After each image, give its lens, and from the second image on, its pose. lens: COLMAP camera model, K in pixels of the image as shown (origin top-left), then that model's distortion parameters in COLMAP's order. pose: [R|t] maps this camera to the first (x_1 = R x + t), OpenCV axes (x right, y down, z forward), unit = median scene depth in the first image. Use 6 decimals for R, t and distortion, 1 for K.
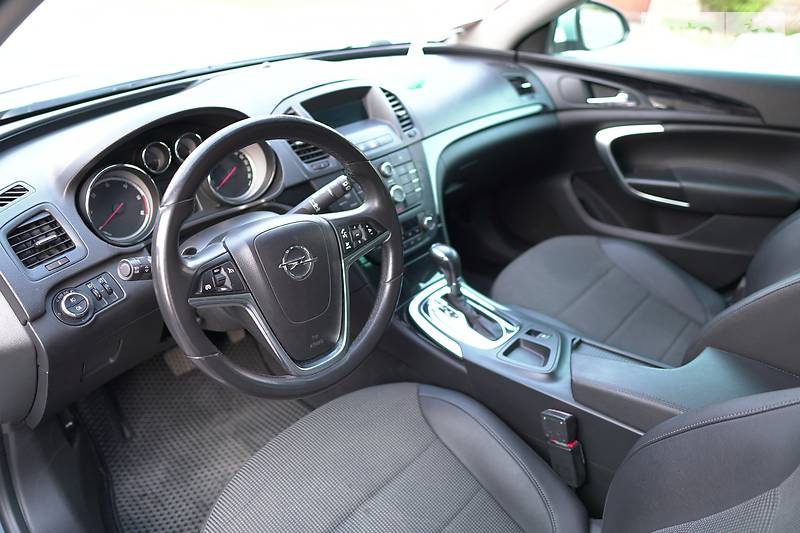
lens RADIAL K [[560.1, 0, 401.3], [0, 560.1, 267.3], [0, 0, 1]] dist [-0.116980, 0.072830]
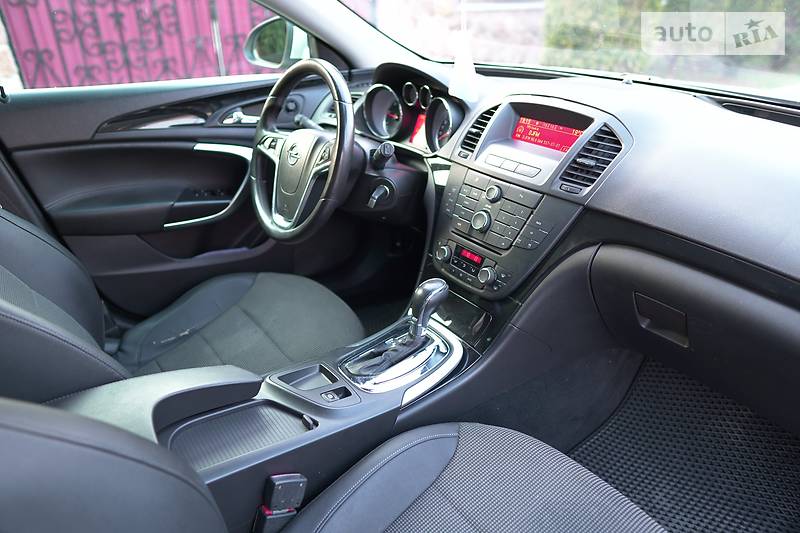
lens RADIAL K [[560.1, 0, 401.3], [0, 560.1, 267.3], [0, 0, 1]] dist [-0.116980, 0.072830]
pose [[-0.194656, 0.451380, -0.870841, 0.800151], [-0.485982, 0.726810, 0.485355, -0.435206], [0.852016, 0.517690, 0.077885, 0.844992]]
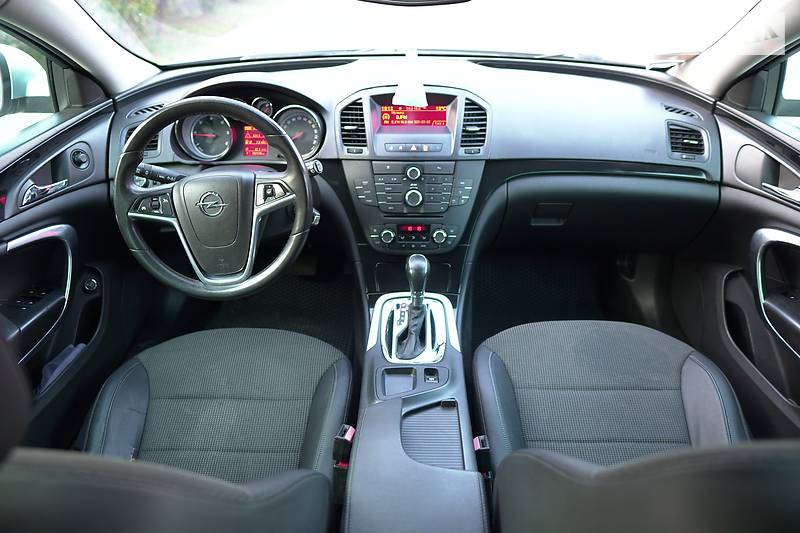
lens RADIAL K [[560.1, 0, 401.3], [0, 560.1, 267.3], [0, 0, 1]] dist [-0.116980, 0.072830]
pose [[0.664730, 0.411837, -0.623316, 0.685173], [-0.381417, 0.904487, 0.190853, -0.202172], [0.642382, 0.110878, 0.758322, 0.182232]]
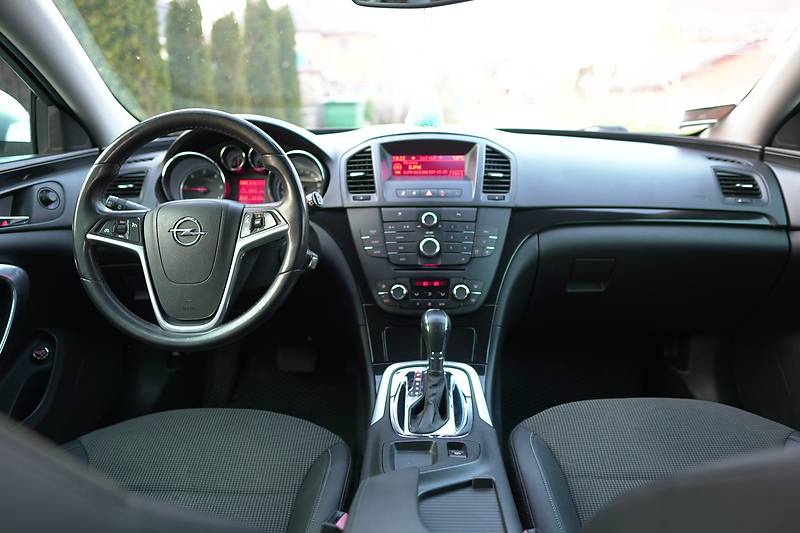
lens RADIAL K [[560.1, 0, 401.3], [0, 560.1, 267.3], [0, 0, 1]] dist [-0.116980, 0.072830]
pose [[0.652682, 0.218183, -0.725536, 0.617505], [-0.382209, 0.921668, -0.066666, -0.021910], [0.654158, 0.320818, 0.684947, 0.348516]]
